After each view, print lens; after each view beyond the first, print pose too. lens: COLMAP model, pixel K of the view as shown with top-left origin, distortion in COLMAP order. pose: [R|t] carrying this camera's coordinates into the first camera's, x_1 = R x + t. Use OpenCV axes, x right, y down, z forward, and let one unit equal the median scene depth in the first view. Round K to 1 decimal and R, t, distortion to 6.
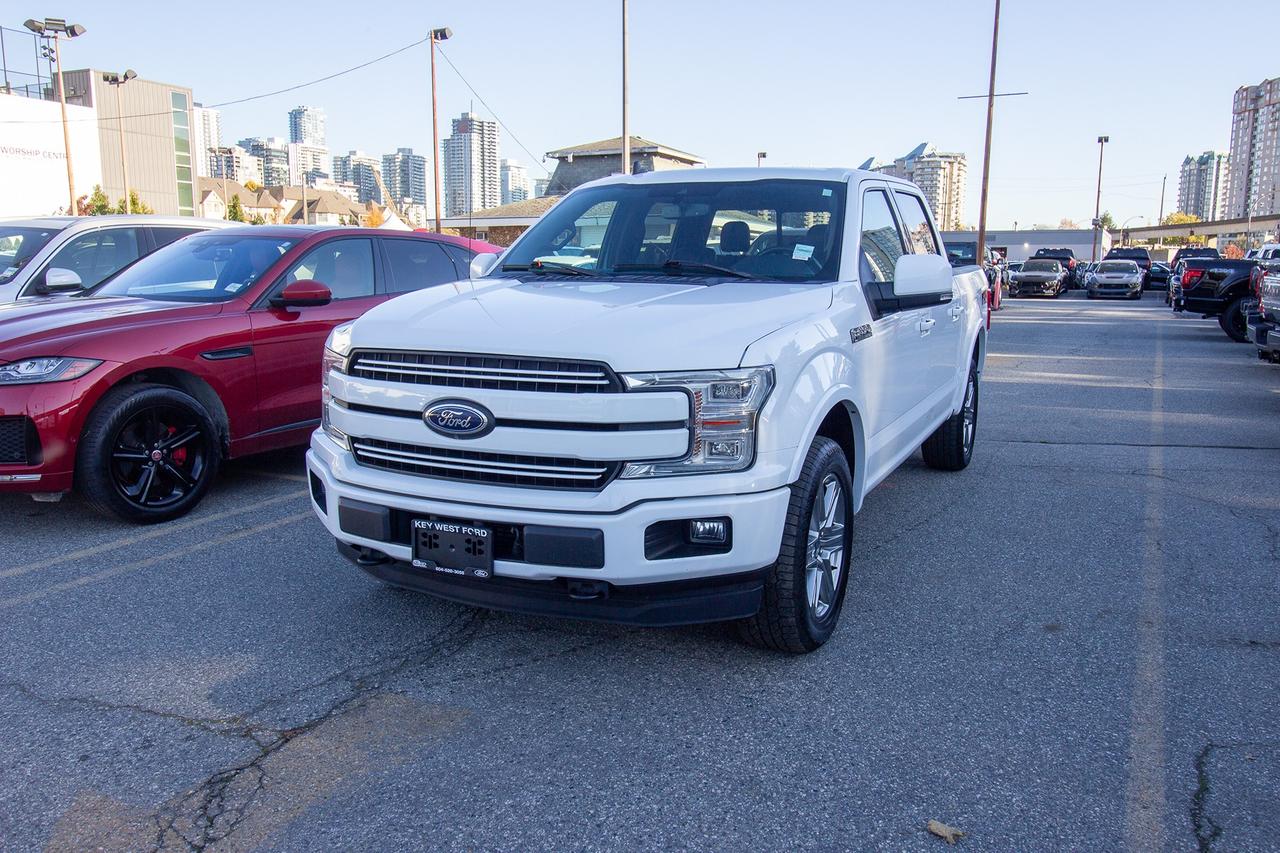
lens RADIAL K [[1009.4, 0, 640.0], [0, 1009.4, 426.5], [0, 0, 1]] dist [0.012531, -0.001674]
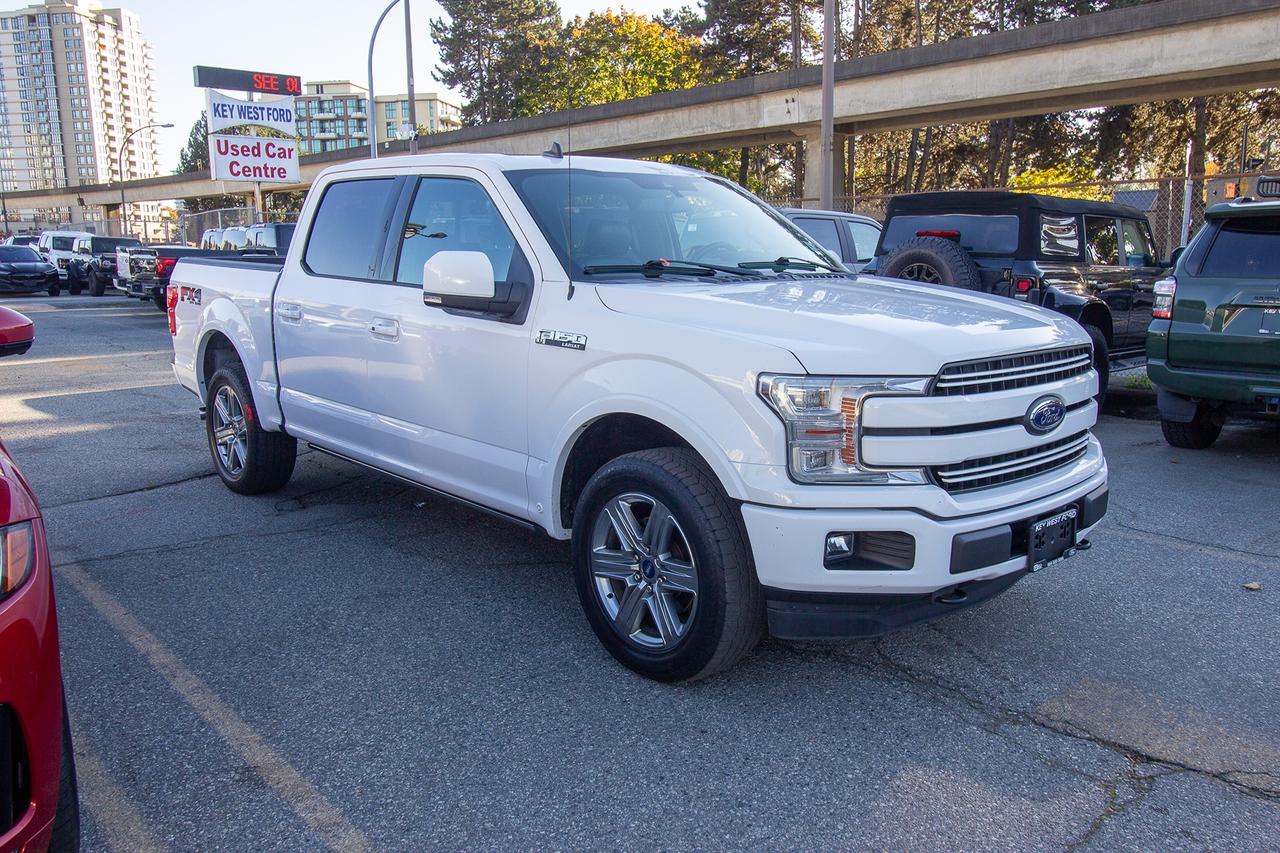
lens RADIAL K [[1020.8, 0, 646.1], [0, 1020.8, 429.2], [0, 0, 1]] dist [0.012009, 0.000194]
pose [[0.375828, -0.165897, 0.911719, -1.252676], [0.152883, 0.981464, 0.115567, -0.171866], [-0.913991, 0.095953, 0.394224, 0.938558]]
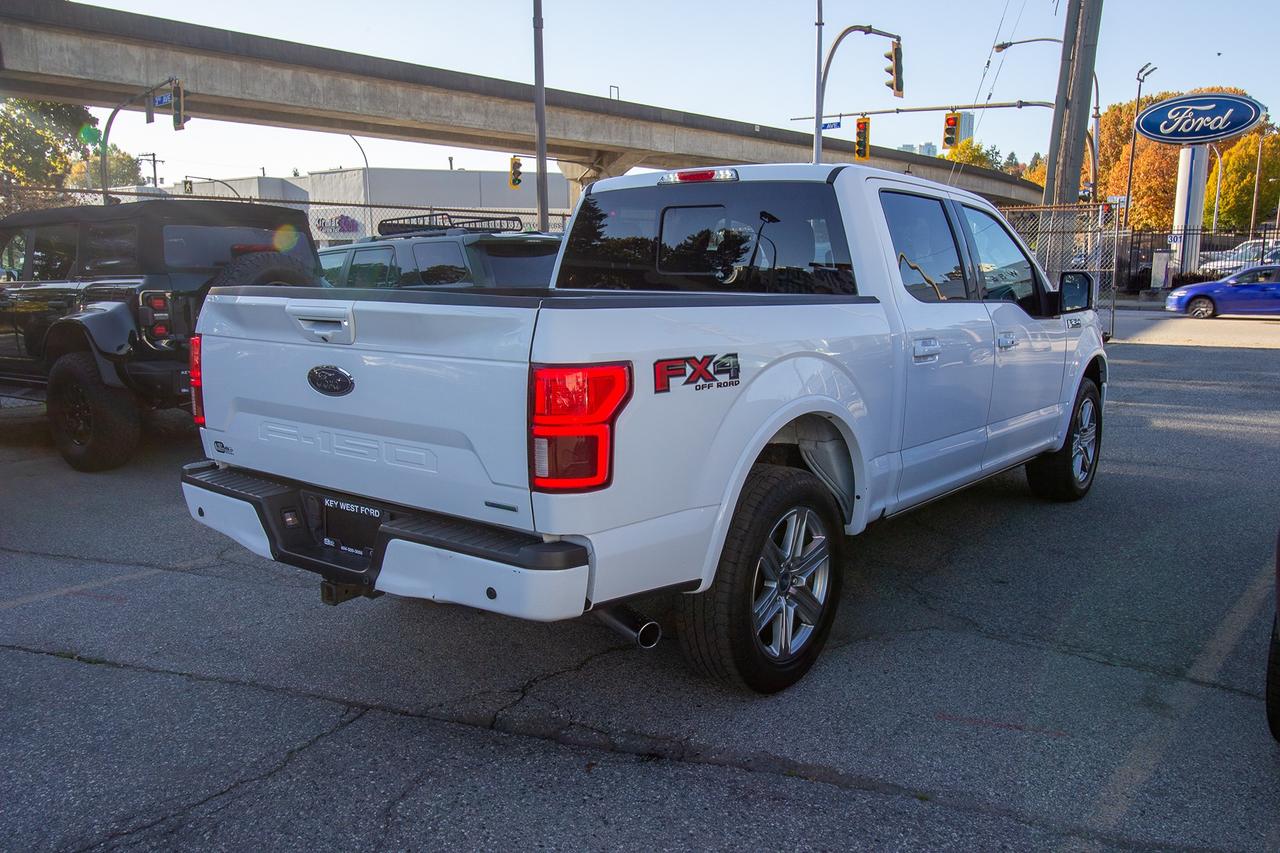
lens RADIAL K [[1020.8, 0, 646.1], [0, 1020.8, 429.2], [0, 0, 1]] dist [0.012009, 0.000194]
pose [[-0.978810, -0.047810, 0.199112, 0.131172], [0.018544, 0.947670, 0.318712, -0.583169], [-0.203930, 0.315650, -0.926702, 3.400667]]
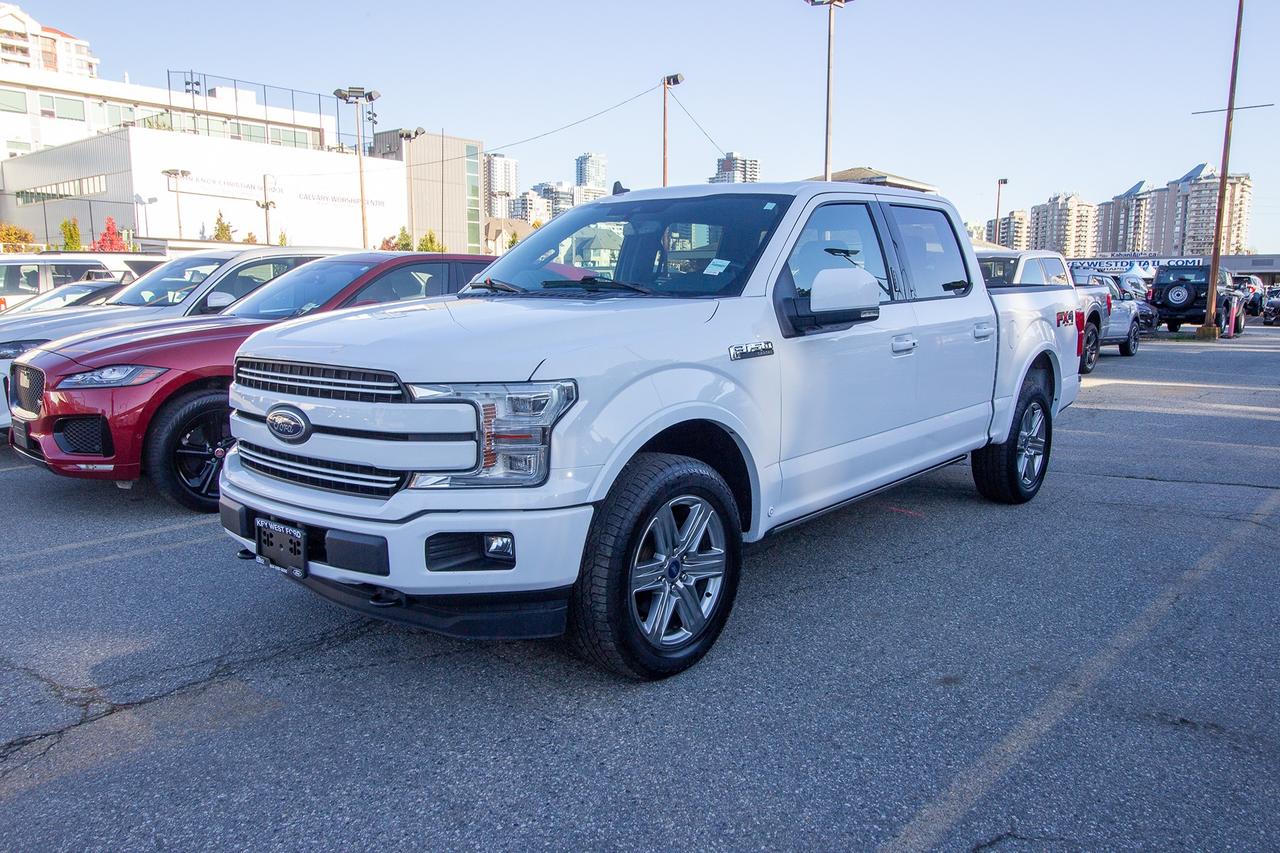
lens RADIAL K [[952.7, 0, 640.0], [0, 952.7, 426.5], [0, 0, 1]] dist [0.011223, -0.004097]
pose [[0.967729, 0.031700, -0.249990, 0.411896], [-0.036635, 0.999214, -0.015110, -0.003753], [0.249315, 0.023781, 0.968130, 0.125610]]
